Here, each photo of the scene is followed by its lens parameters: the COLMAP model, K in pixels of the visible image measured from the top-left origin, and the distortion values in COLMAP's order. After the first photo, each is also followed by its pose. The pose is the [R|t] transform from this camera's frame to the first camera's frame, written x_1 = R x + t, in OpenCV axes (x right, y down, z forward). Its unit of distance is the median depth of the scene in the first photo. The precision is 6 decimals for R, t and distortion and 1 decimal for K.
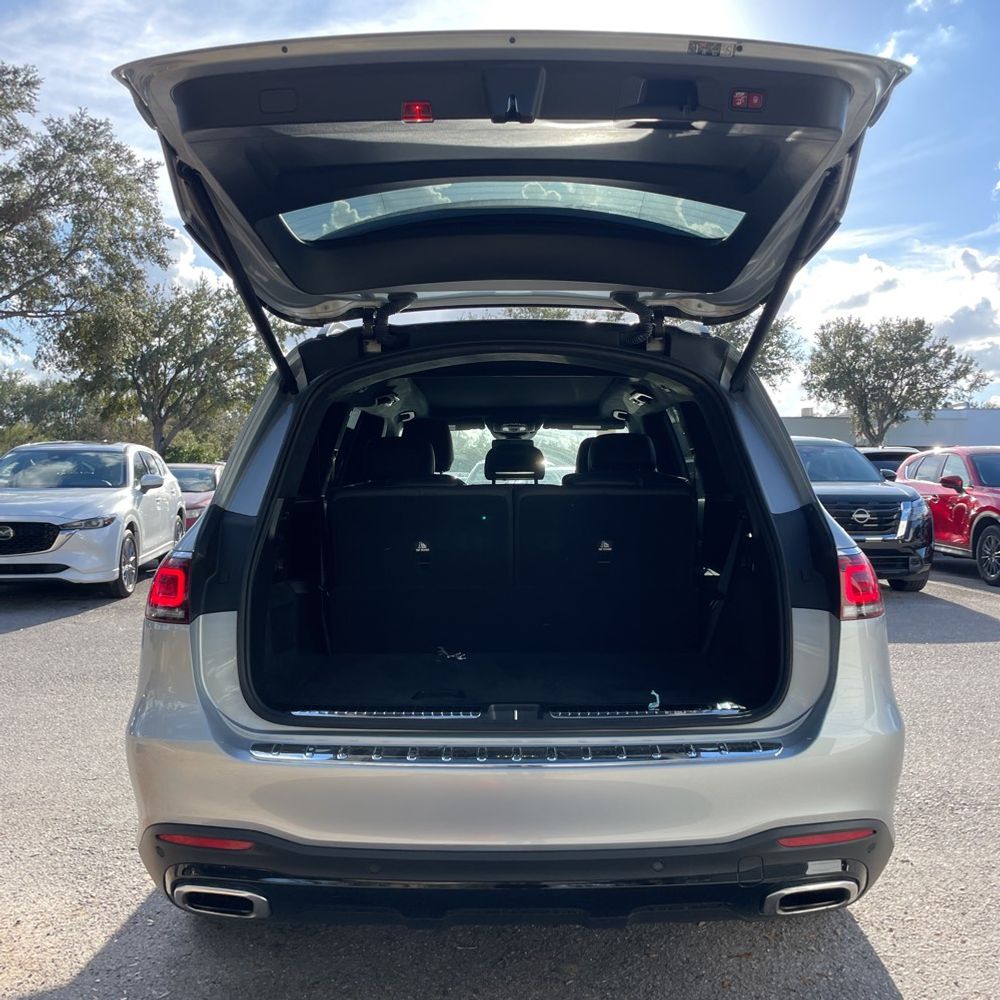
lens RADIAL K [[1016.2, 0, 521.5], [0, 1016.2, 506.9], [0, 0, 1]] dist [0.030837, 0.000000]
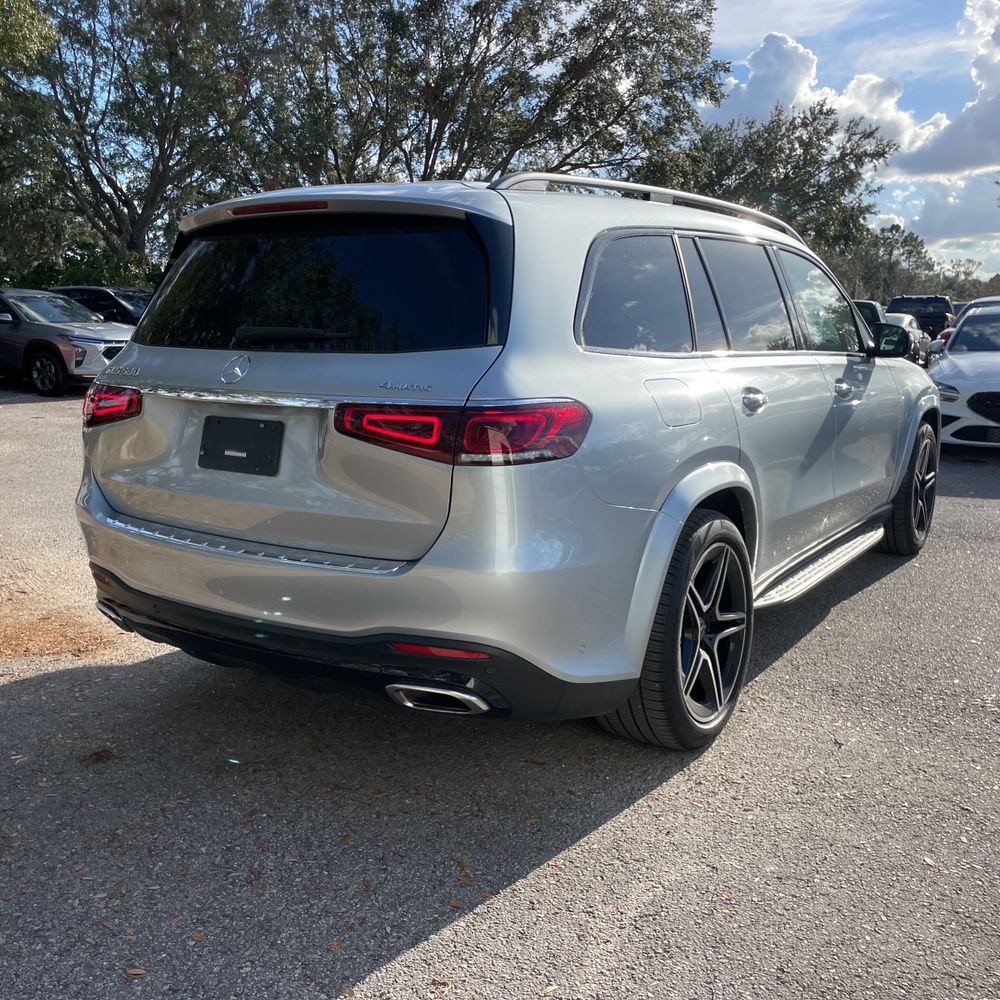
lens RADIAL K [[1016.2, 0, 499.8], [0, 1016.2, 520.5], [0, 0, 1]] dist [0.030837, 0.000000]
pose [[0.822106, 0.116694, -0.557247, 0.221505], [-0.022225, 0.984601, 0.173398, -0.004097], [0.568900, -0.130167, 0.812040, 0.031913]]
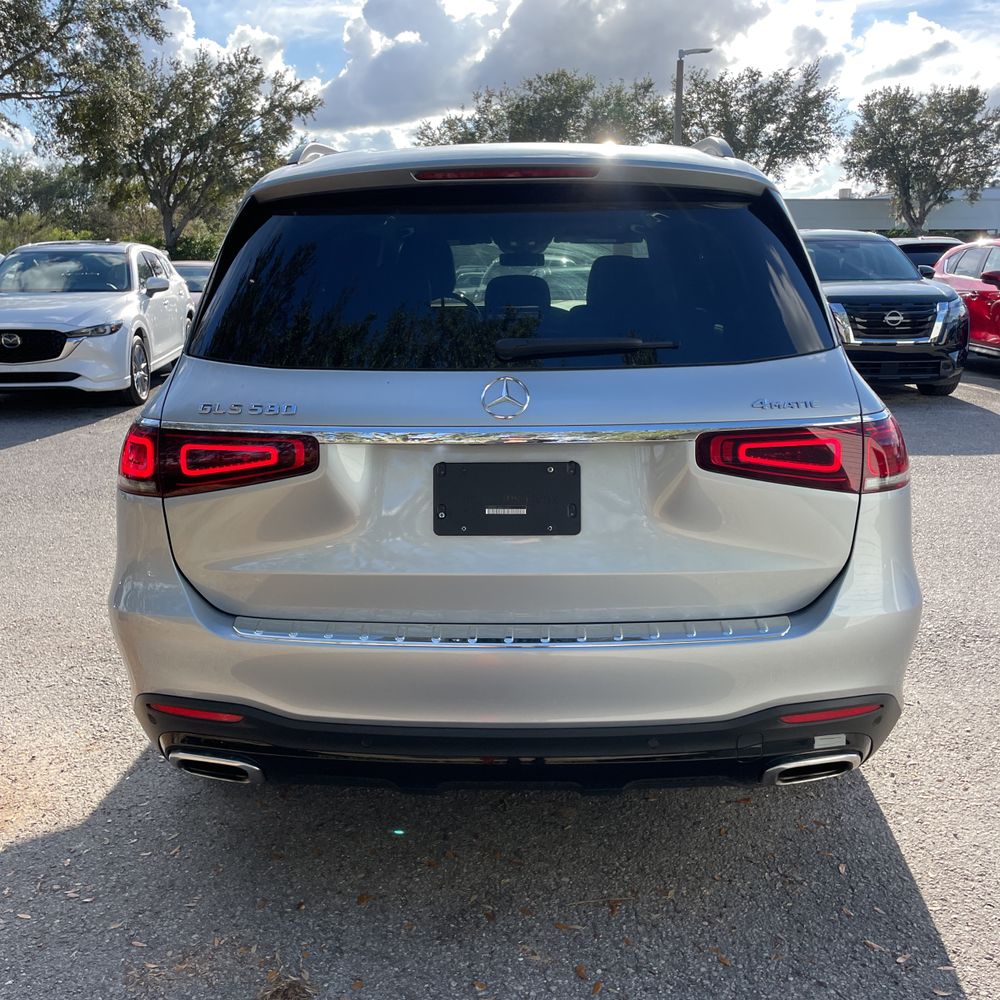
lens RADIAL K [[1016.2, 0, 508.7], [0, 1016.2, 498.9], [0, 0, 1]] dist [0.030837, 0.000000]
pose [[0.999438, 0.002404, -0.033431, 0.005753], [0.004185, 0.980666, 0.195643, -0.014836], [0.033255, -0.195673, 0.980105, 0.018965]]
